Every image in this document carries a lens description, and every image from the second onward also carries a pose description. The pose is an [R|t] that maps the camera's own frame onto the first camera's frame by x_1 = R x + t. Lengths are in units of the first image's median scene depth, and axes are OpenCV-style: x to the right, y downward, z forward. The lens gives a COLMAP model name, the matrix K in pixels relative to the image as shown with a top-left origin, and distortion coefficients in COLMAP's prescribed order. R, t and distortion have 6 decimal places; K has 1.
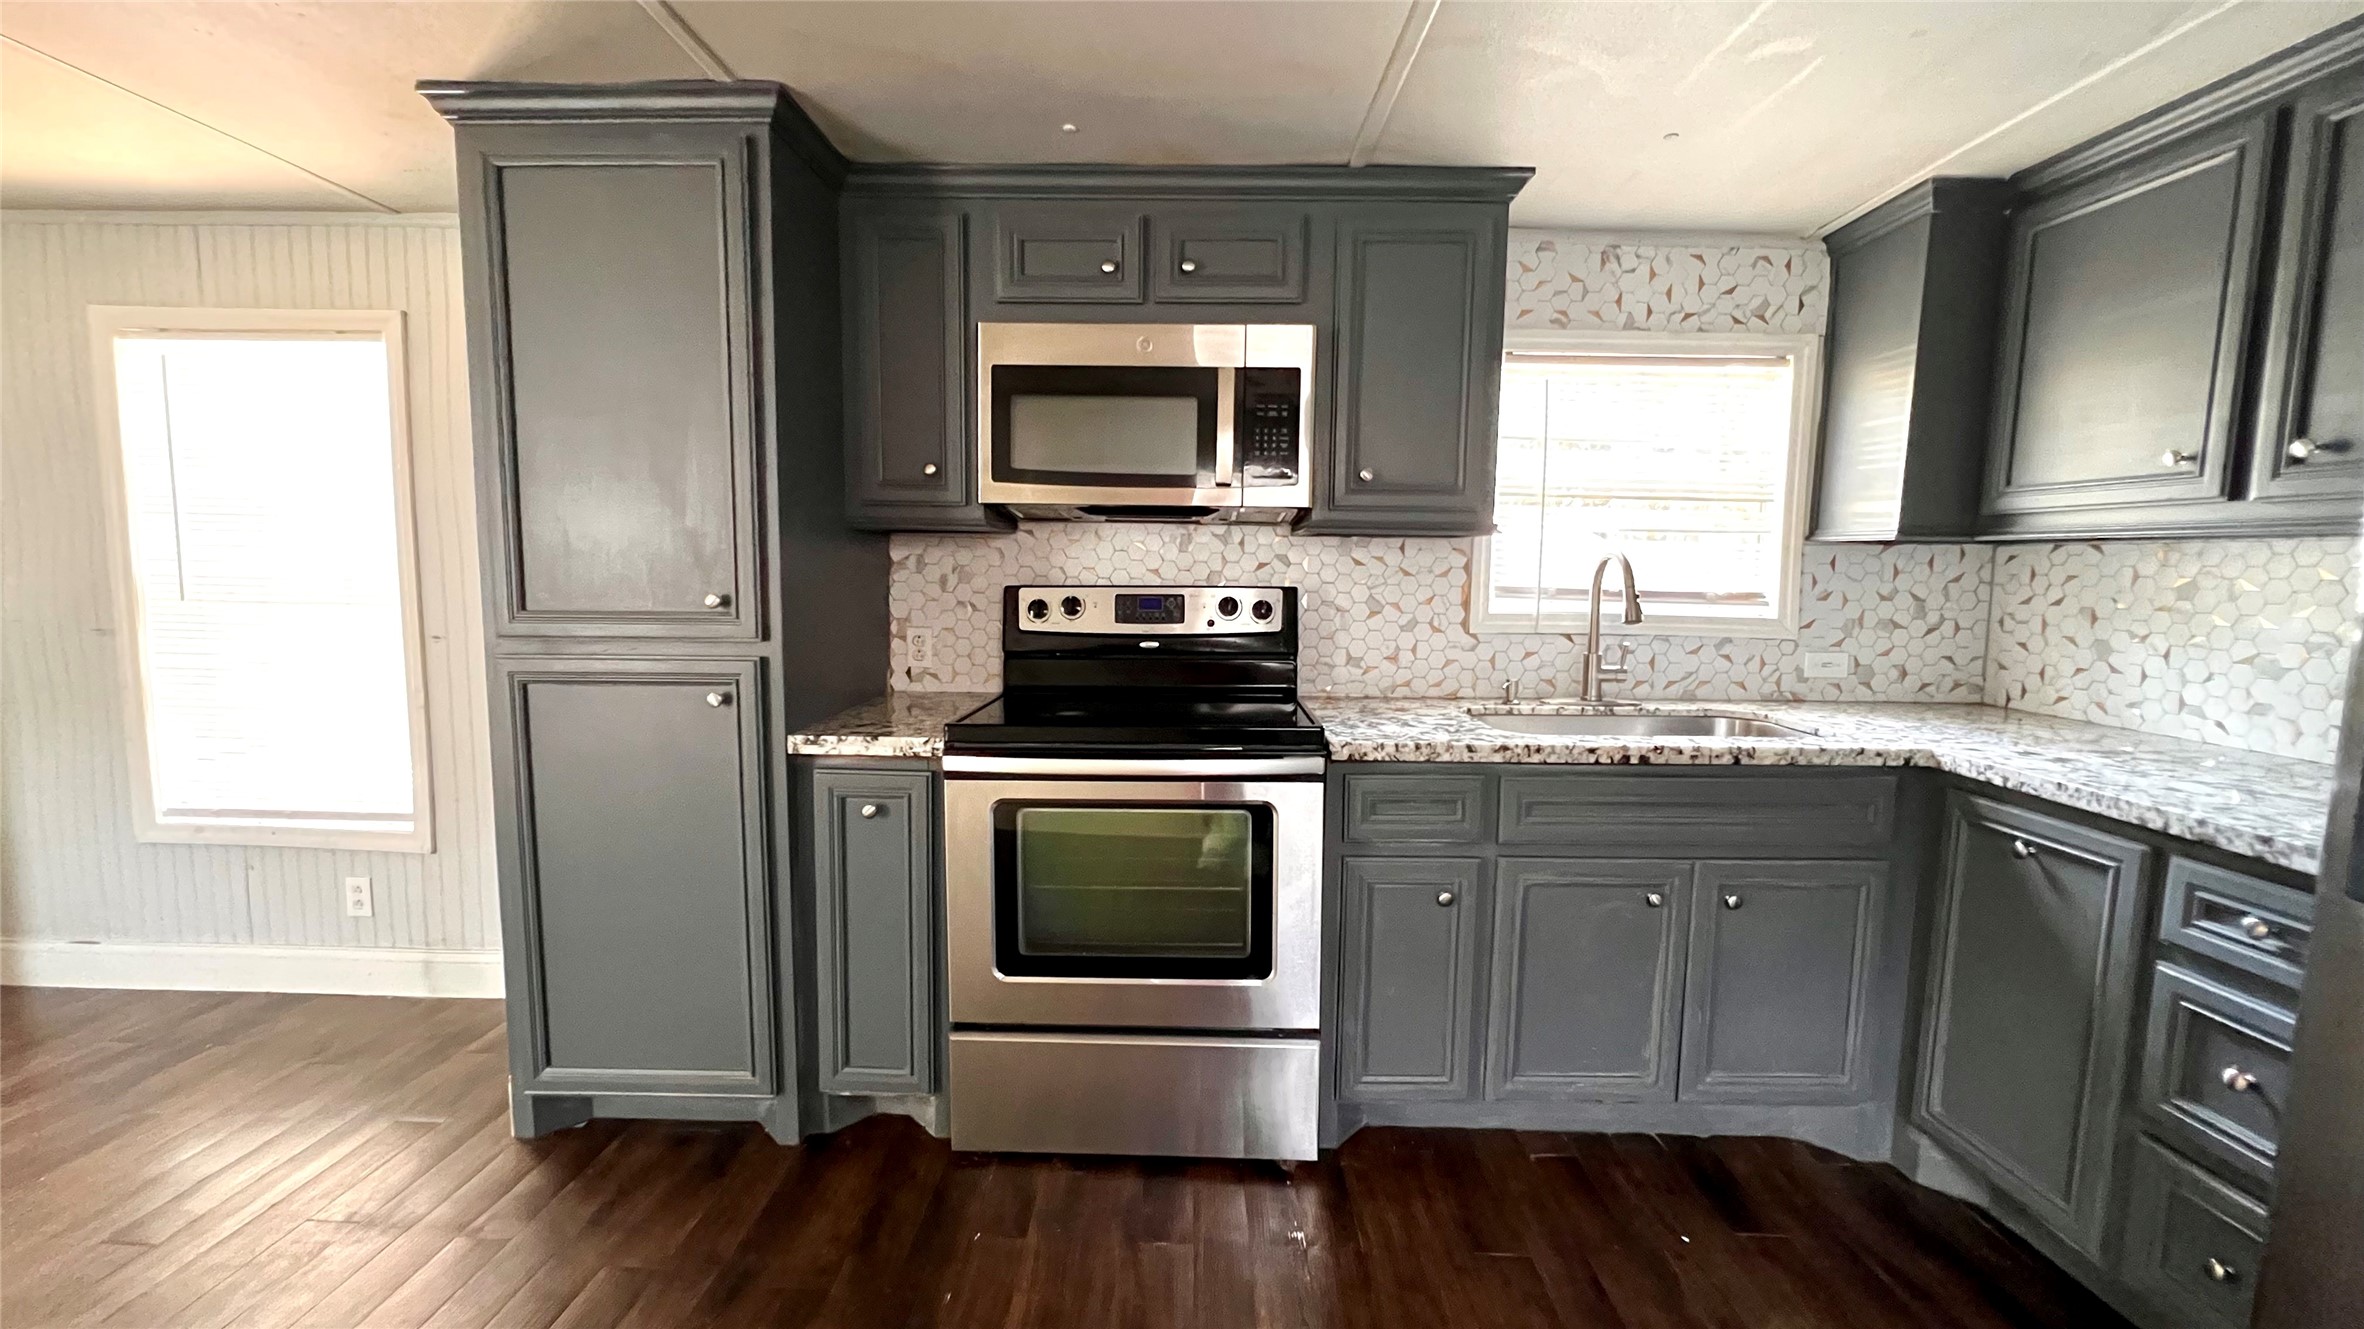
lens RADIAL K [[948.3, 0, 1175.5], [0, 948.3, 663.9], [0, 0, 1]] dist [-0.001518, 0.000006]
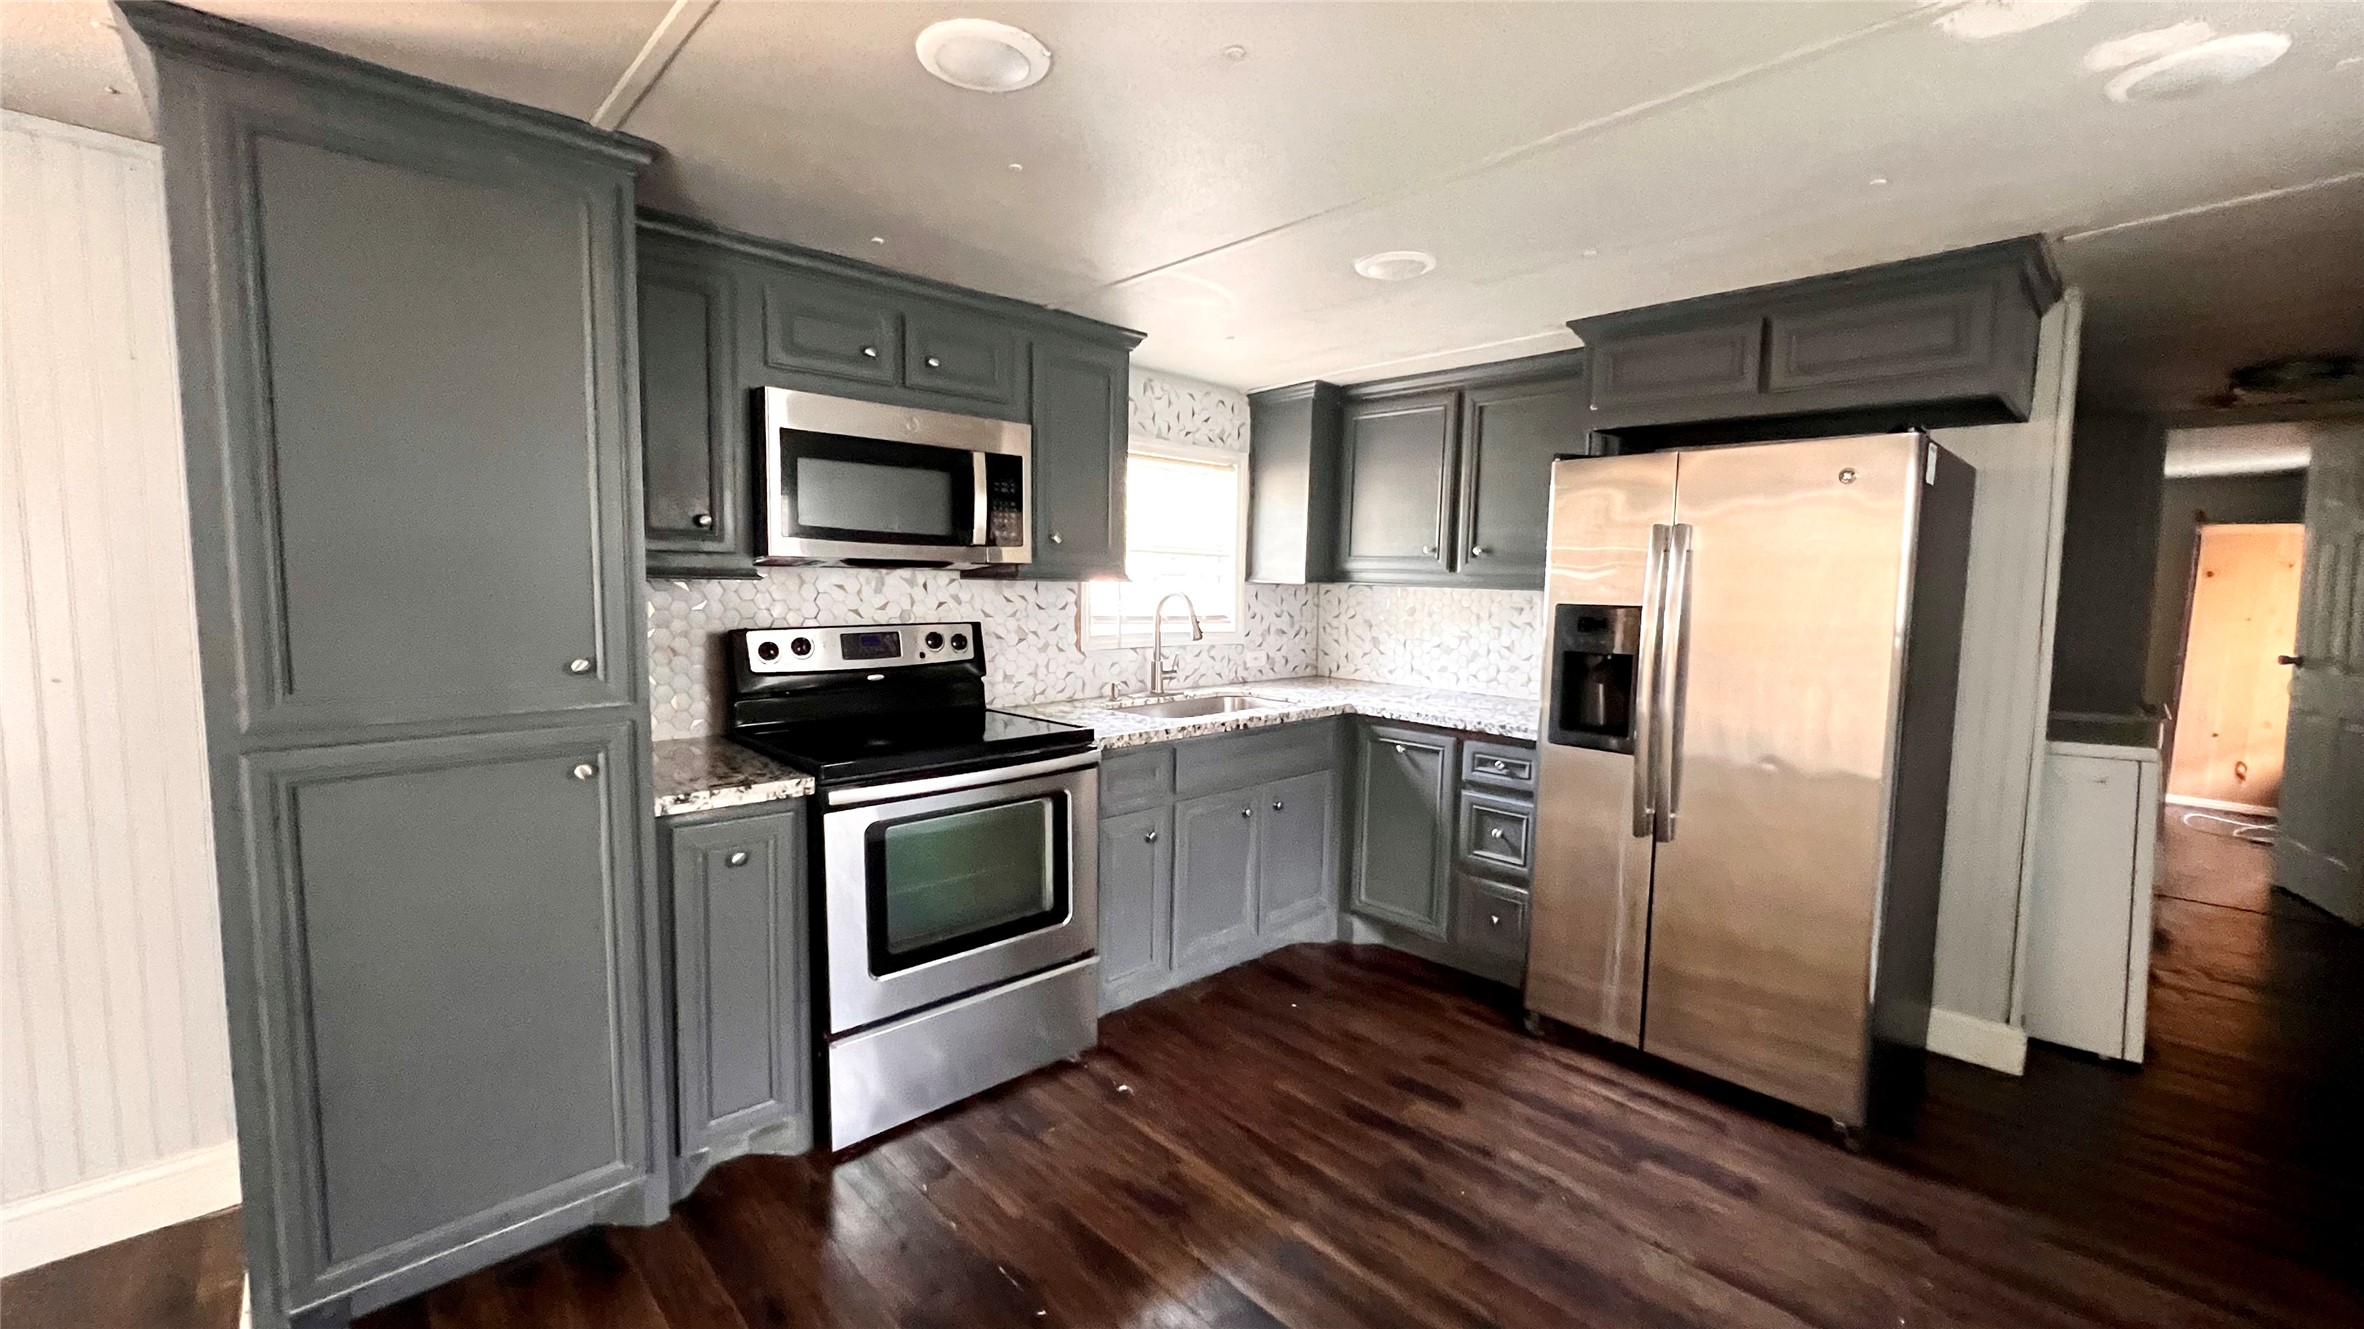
lens RADIAL K [[948.3, 0, 1175.5], [0, 948.3, 663.9], [0, 0, 1]] dist [-0.001518, 0.000006]
pose [[0.716255, -0.063895, 0.694907, -0.630314], [0.064039, 0.997616, 0.025722, -0.048140], [-0.694894, 0.026078, 0.718639, -0.069133]]
